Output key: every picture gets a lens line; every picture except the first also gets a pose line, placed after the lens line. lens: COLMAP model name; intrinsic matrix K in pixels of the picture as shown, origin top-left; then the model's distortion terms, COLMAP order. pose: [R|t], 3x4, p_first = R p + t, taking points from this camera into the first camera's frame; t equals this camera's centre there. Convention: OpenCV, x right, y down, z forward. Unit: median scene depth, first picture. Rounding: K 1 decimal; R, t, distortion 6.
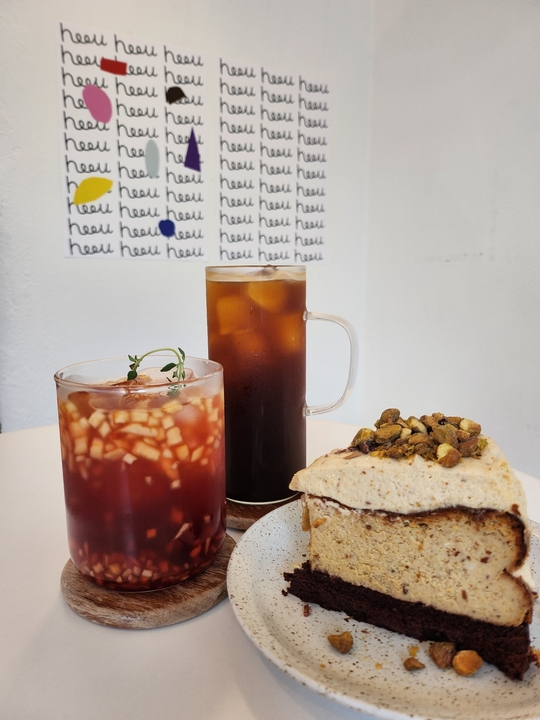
lens RADIAL K [[529.7, 0, 271.2], [0, 529.7, 351.5], [0, 0, 1]] dist [0.099452, 0.013368]
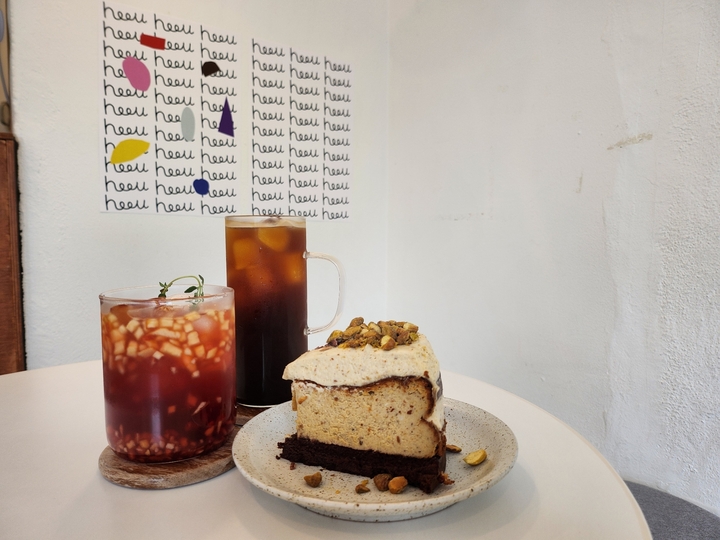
lens RADIAL K [[529.7, 0, 362.6], [0, 529.7, 267.3], [0, 0, 1]] dist [0.099452, 0.013368]
pose [[0.995492, -0.003054, 0.094795, 0.109512], [0.010764, 0.996662, -0.080931, 0.090458], [-0.094232, 0.081586, 0.992202, -0.373647]]
